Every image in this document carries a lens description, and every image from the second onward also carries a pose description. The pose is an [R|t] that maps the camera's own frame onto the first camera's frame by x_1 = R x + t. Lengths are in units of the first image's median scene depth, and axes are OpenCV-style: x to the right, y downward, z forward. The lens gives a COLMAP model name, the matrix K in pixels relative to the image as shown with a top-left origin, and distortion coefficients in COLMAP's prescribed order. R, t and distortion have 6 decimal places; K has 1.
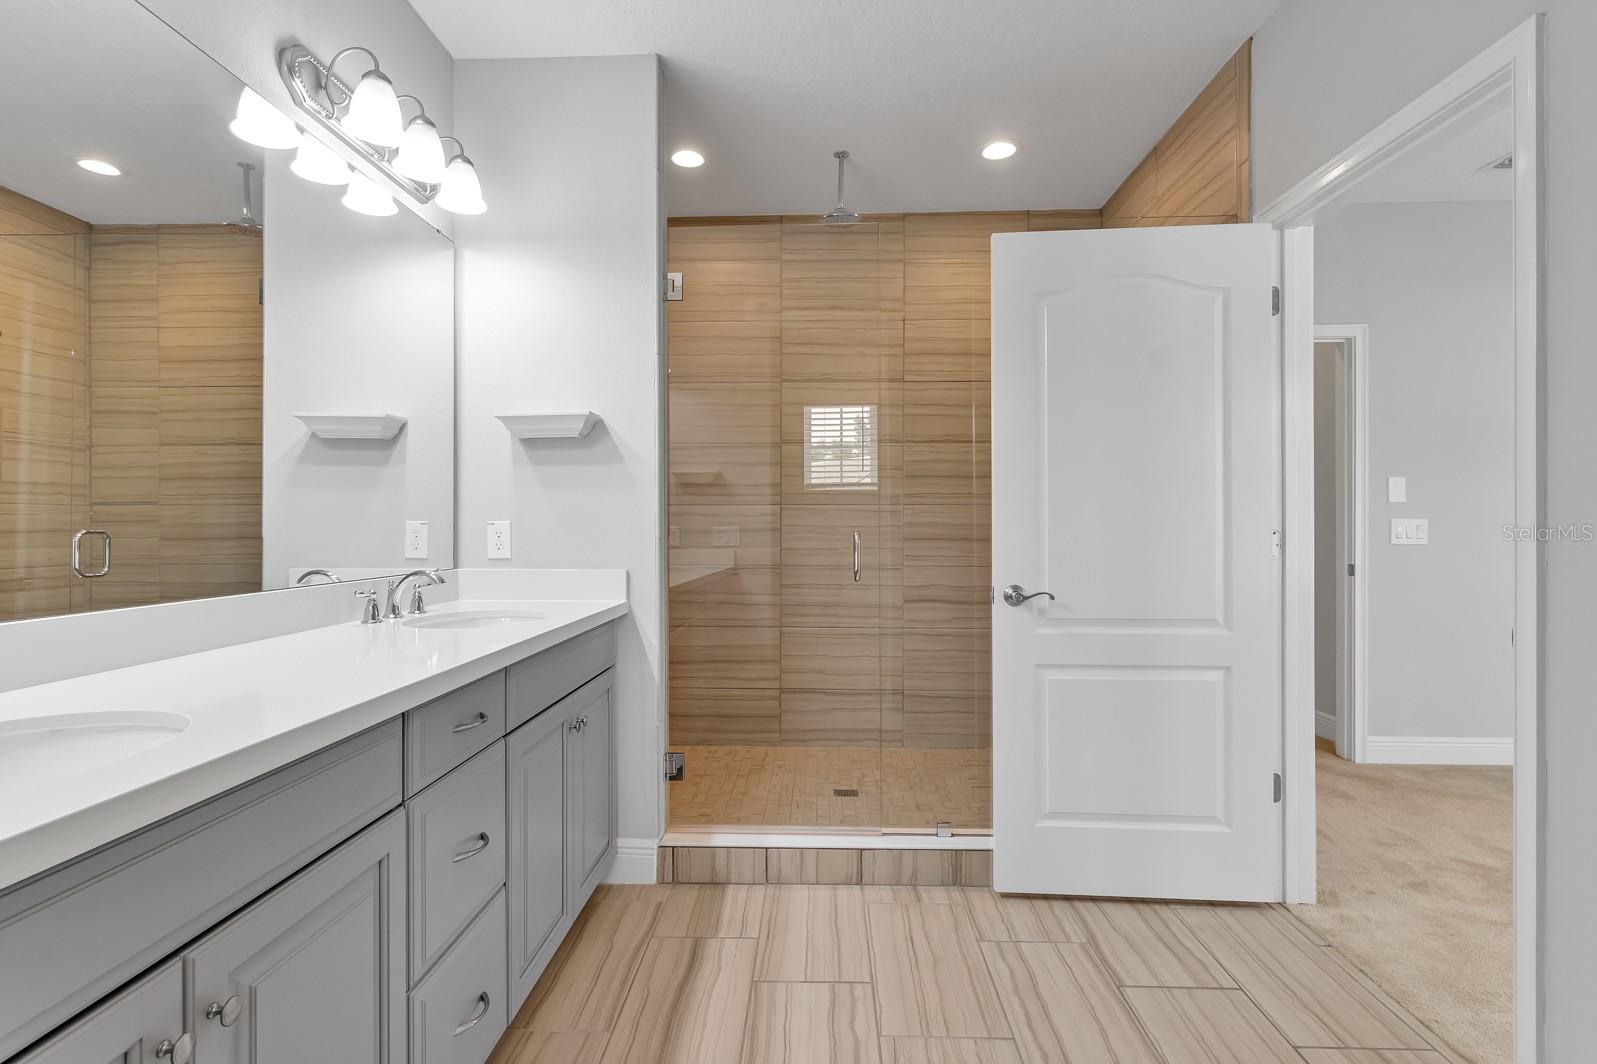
lens RADIAL K [[761.3, 0, 794.3], [0, 761.3, 521.5], [0, 0, 1]] dist [-0.000899, -0.000104]
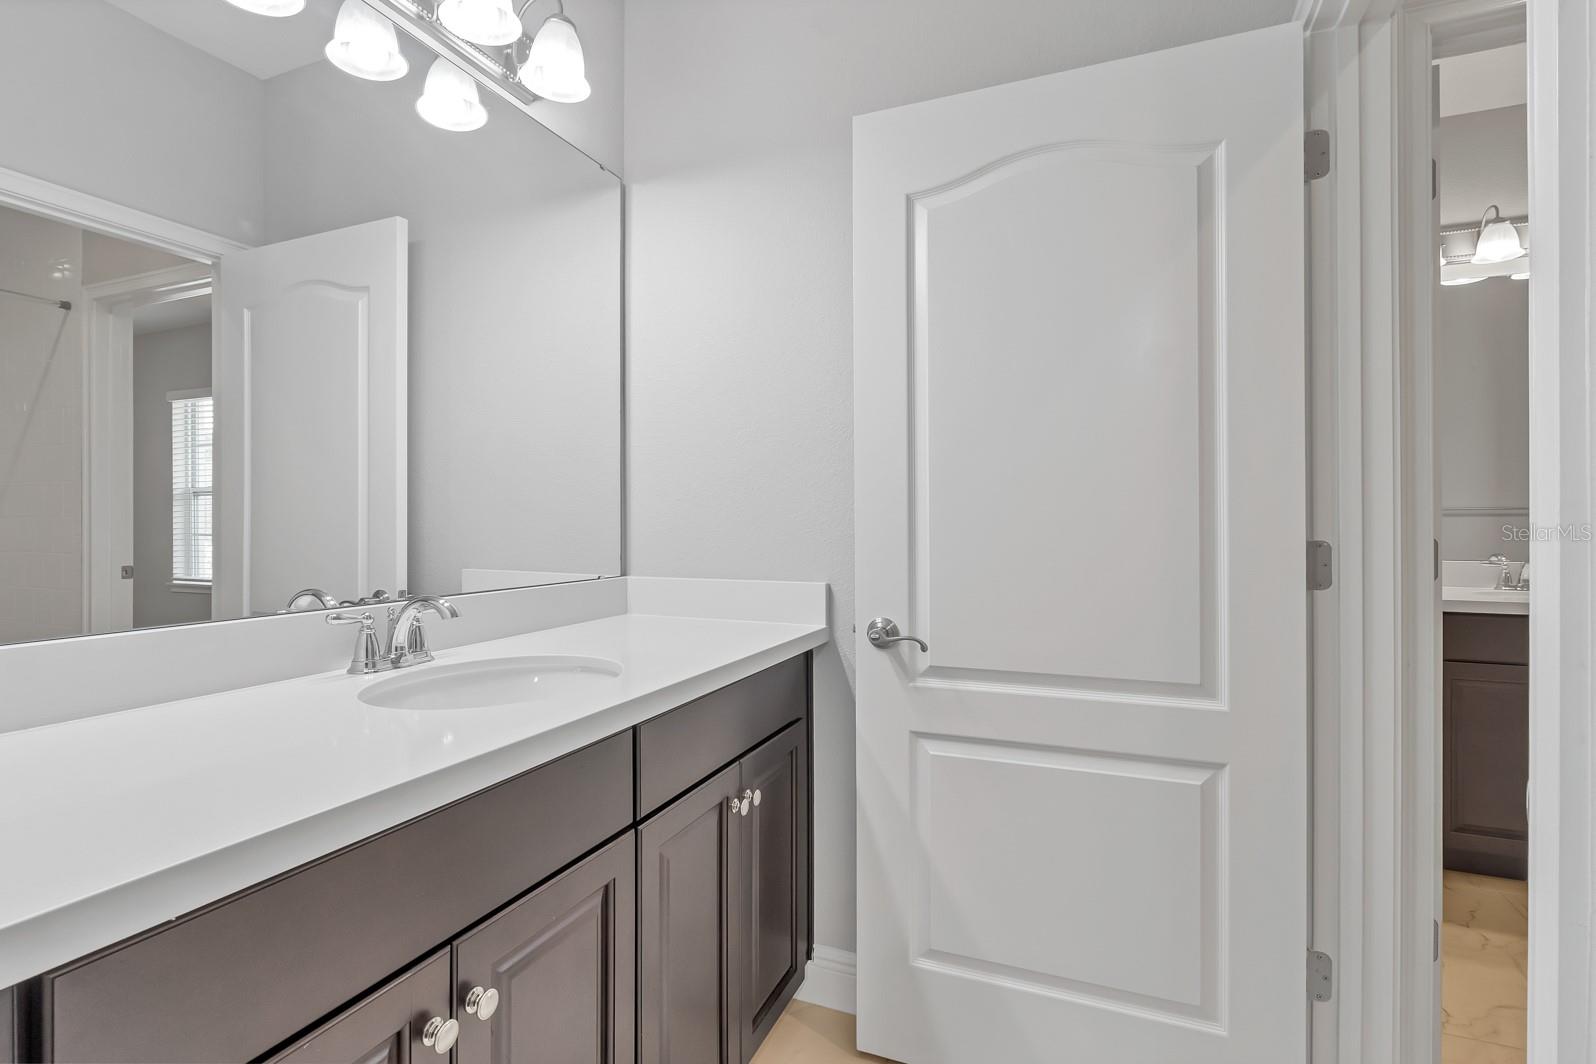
lens RADIAL K [[760.8, 0, 793.9], [0, 760.8, 521.5], [0, 0, 1]] dist [-0.000899, -0.000104]
pose [[0.930326, -0.016967, -0.366342, 0.017937], [0.018753, 0.999823, 0.001318, 0.003958], [0.366255, -0.008096, 0.930479, 0.256883]]
